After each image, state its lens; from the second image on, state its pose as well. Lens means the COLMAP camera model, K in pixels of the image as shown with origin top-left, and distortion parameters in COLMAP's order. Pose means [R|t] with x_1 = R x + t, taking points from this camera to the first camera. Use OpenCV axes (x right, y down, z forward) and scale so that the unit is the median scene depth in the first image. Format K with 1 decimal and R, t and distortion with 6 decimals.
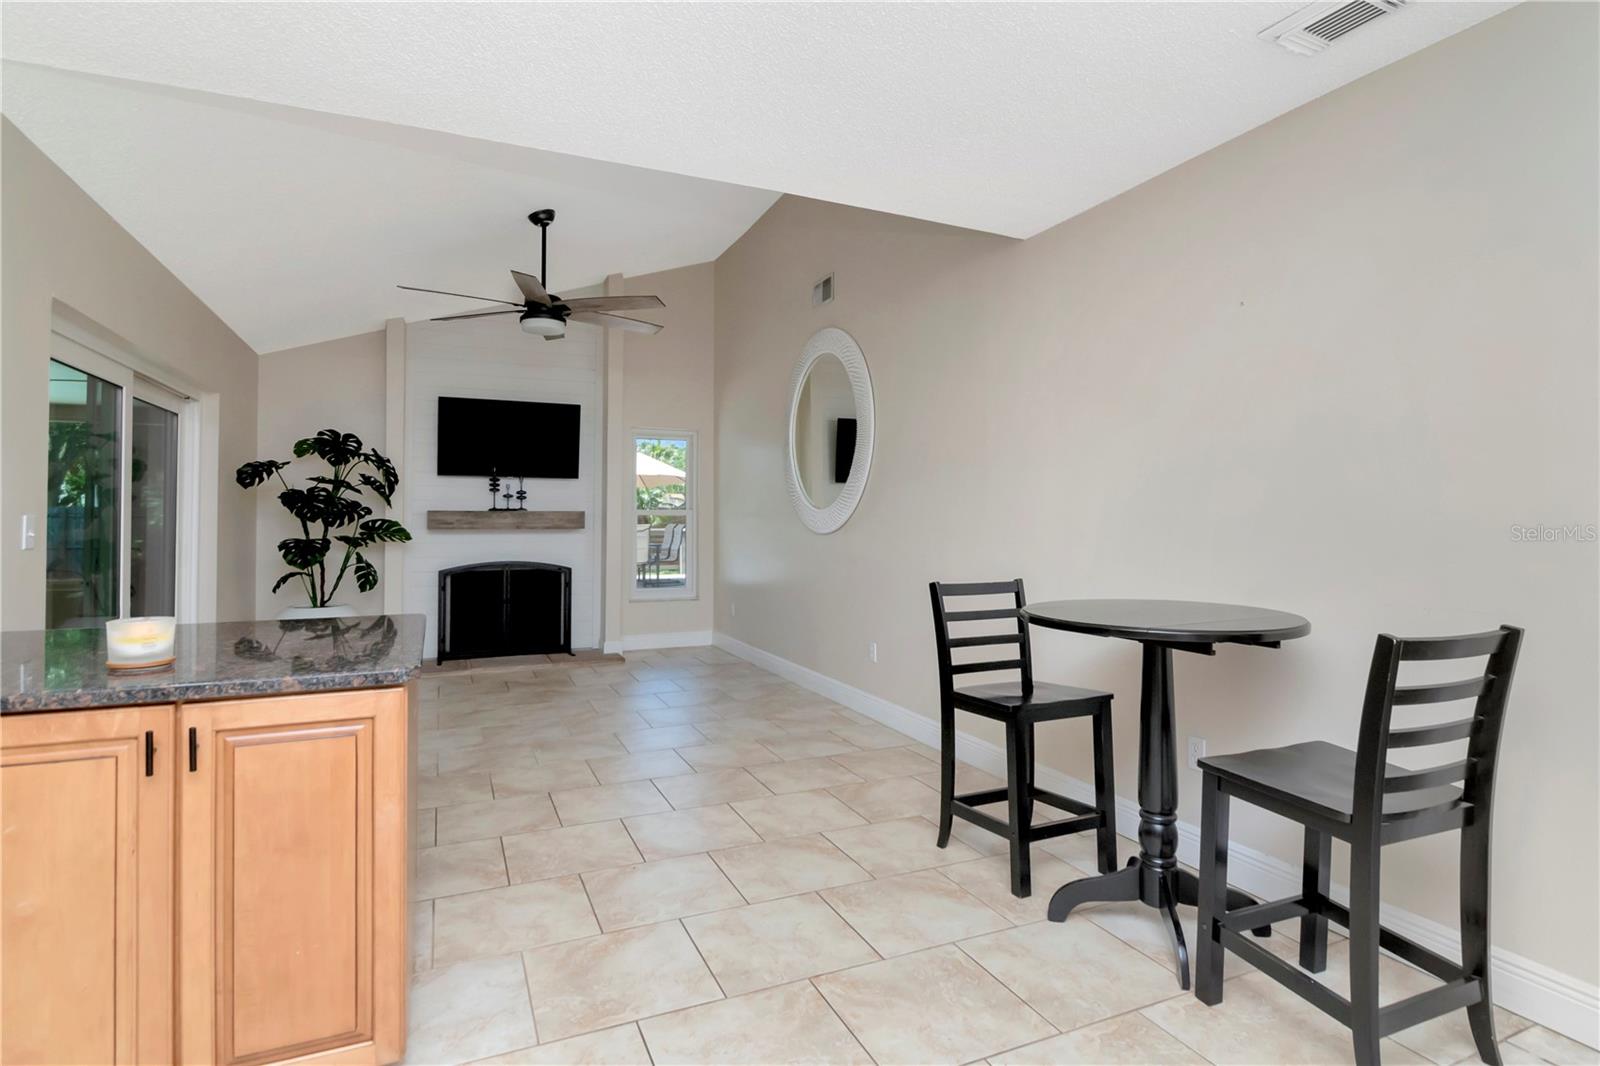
lens RADIAL K [[794.3, 0, 800.9], [0, 794.3, 507.6], [0, 0, 1]] dist [-0.011494, -0.000350]
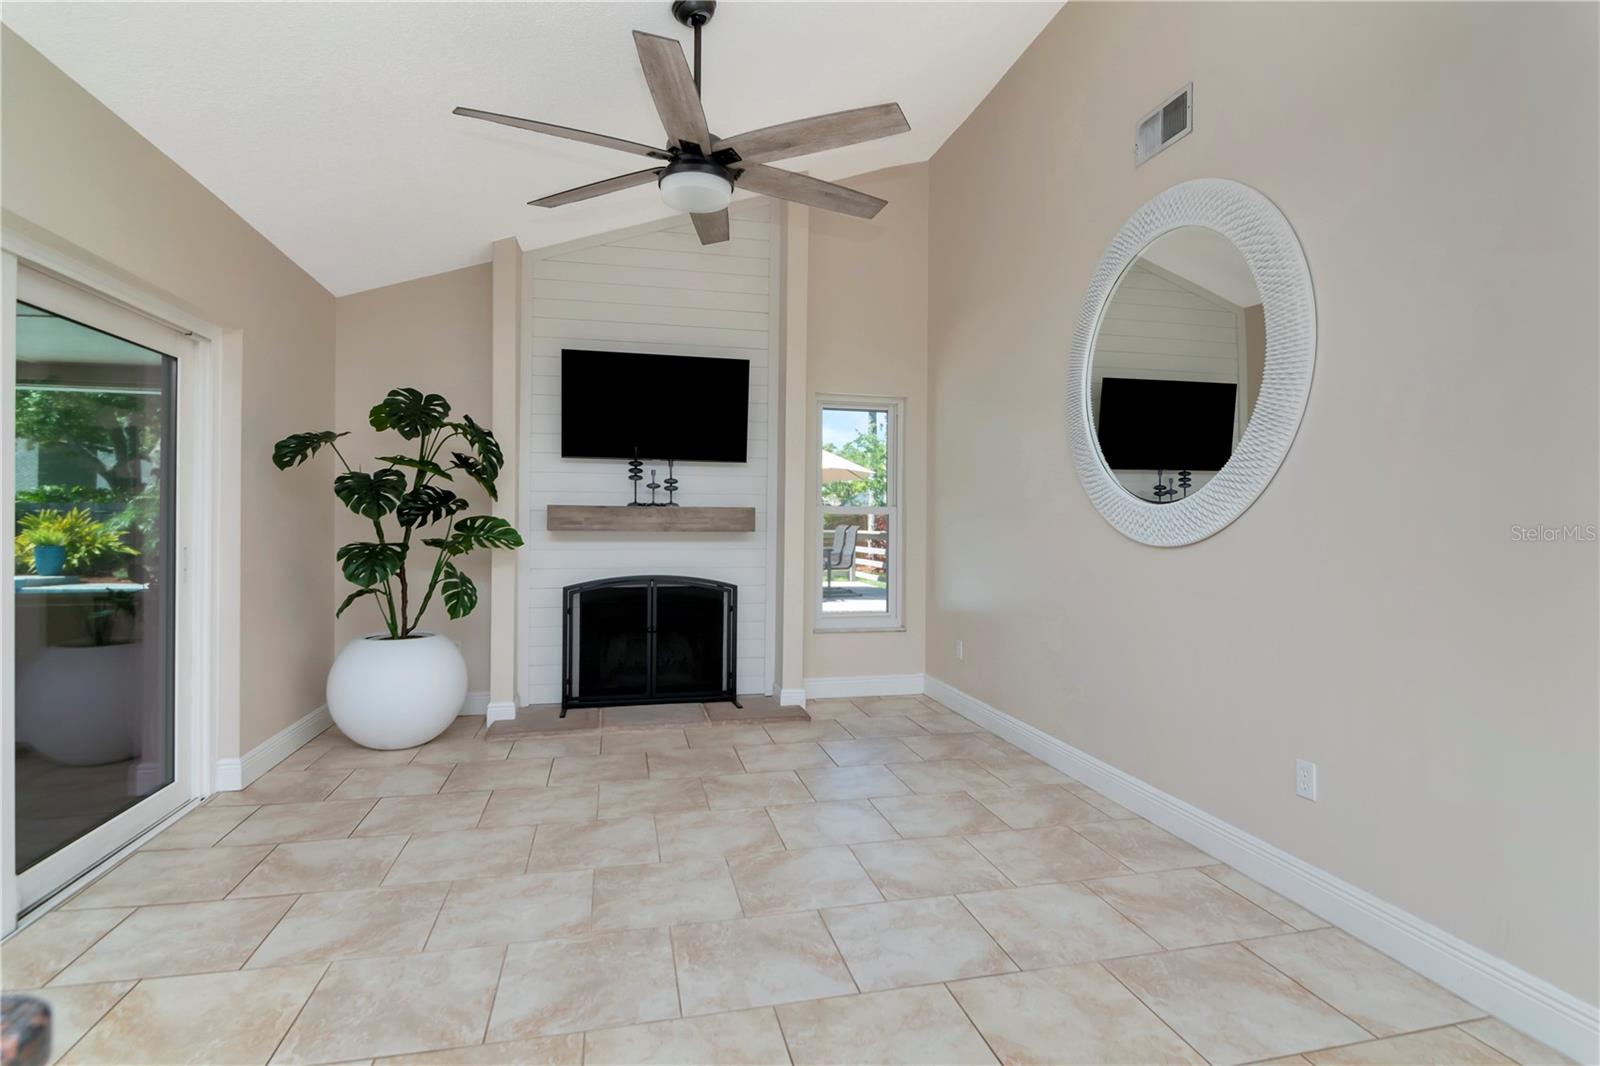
lens RADIAL K [[793.8, 0, 801.0], [0, 793.8, 526.7], [0, 0, 1]] dist [0.000444, -0.000818]
pose [[0.981527, 0.009669, -0.191081, -0.111507], [-0.005323, 0.999716, 0.023246, 0.005921], [0.191252, -0.021800, 0.981299, 0.357089]]
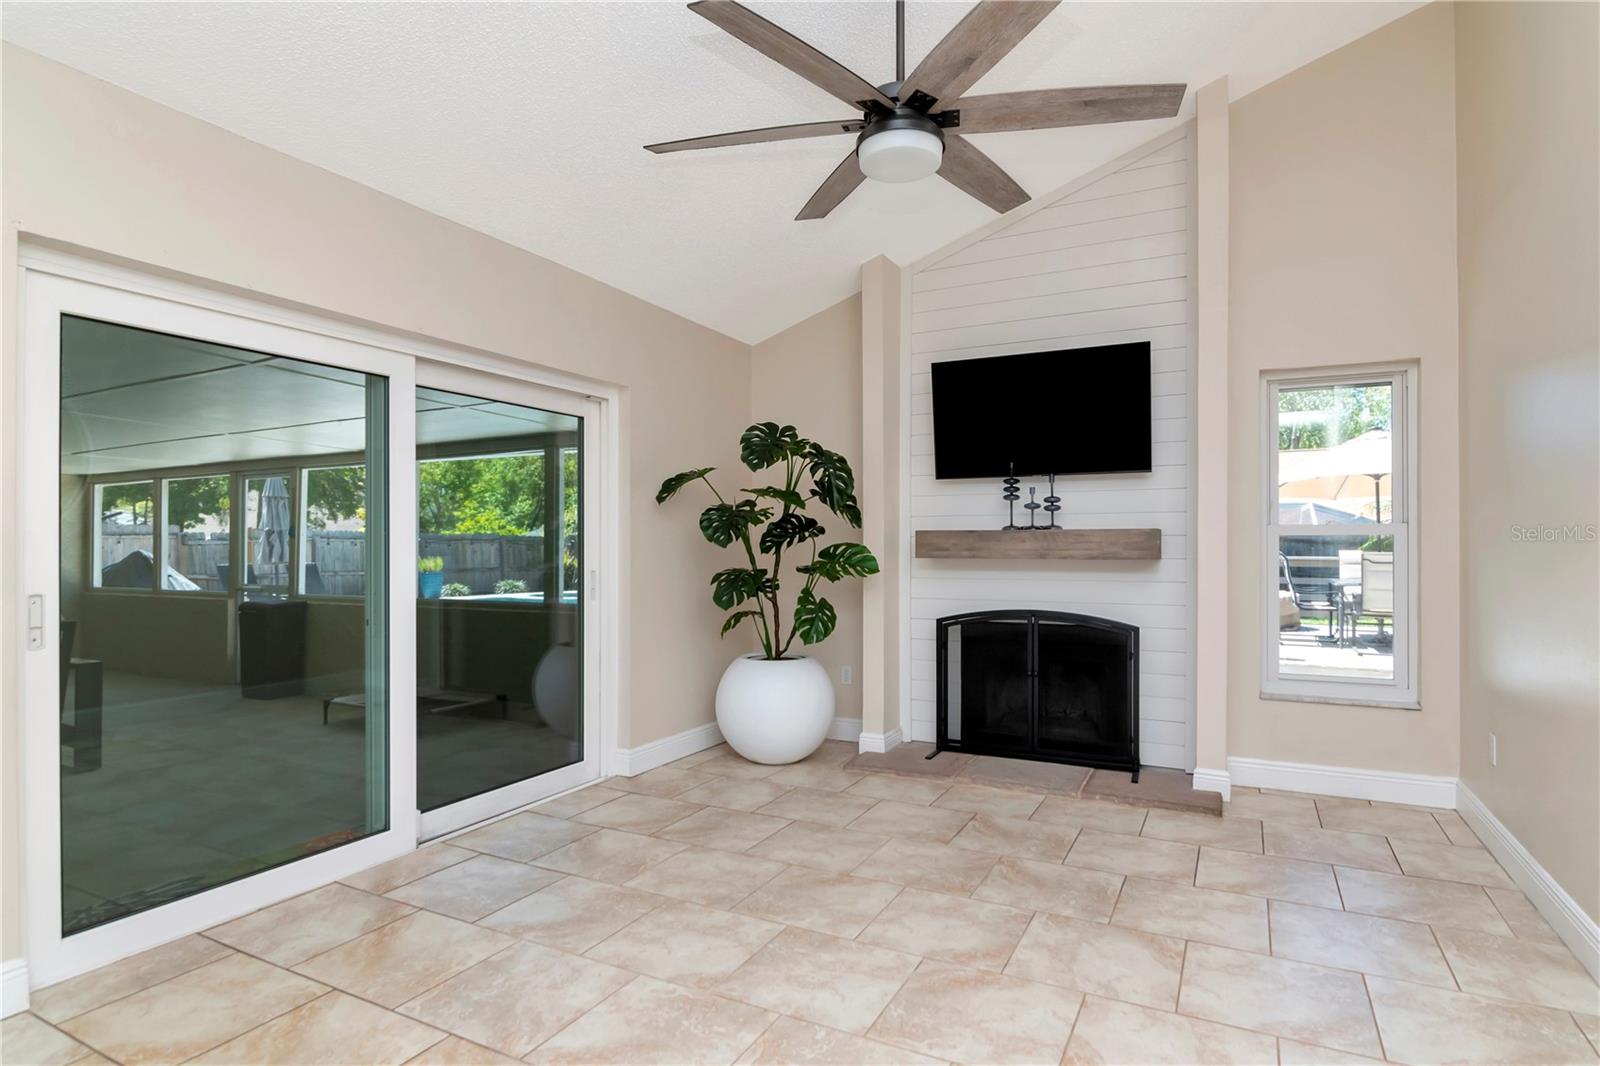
lens RADIAL K [[836.8, 0, 812.9], [0, 836.8, 549.2], [0, 0, 1]] dist [-0.002233, -0.001645]
pose [[0.629020, 0.003479, -0.777382, 0.040418], [0.012619, 0.999813, 0.014685, 0.008694], [0.777287, -0.019048, 0.628858, 0.517715]]
